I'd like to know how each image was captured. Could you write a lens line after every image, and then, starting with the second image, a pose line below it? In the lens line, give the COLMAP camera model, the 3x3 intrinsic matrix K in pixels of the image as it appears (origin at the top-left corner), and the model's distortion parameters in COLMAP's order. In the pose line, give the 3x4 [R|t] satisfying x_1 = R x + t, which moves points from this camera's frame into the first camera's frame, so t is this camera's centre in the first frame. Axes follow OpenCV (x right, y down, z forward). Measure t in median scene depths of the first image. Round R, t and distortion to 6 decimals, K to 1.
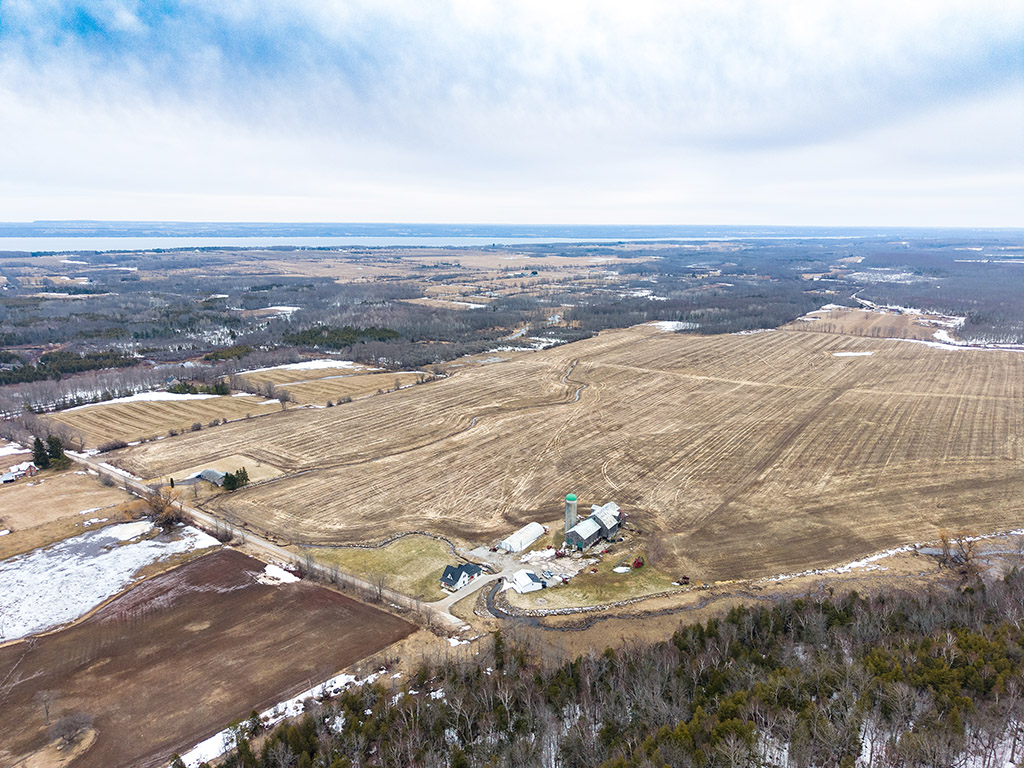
lens RADIAL K [[685.7, 0, 507.8], [0, 685.7, 385.5], [0, 0, 1]] dist [0.049373, -0.061550]
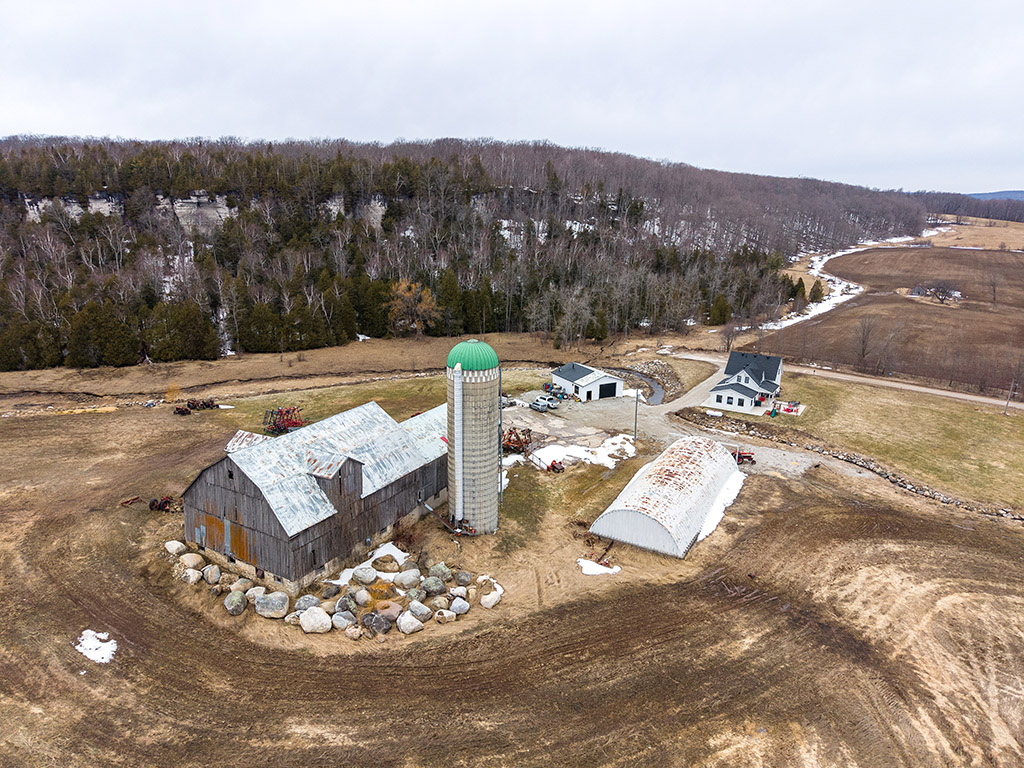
lens RADIAL K [[687.1, 0, 514.5], [0, 687.1, 386.0], [0, 0, 1]] dist [0.010626, -0.003128]
pose [[-0.995176, 0.017259, -0.096575, 0.092490], [-0.031963, 0.873651, 0.485502, 0.062087], [0.092752, 0.486247, -0.868885, 1.096889]]
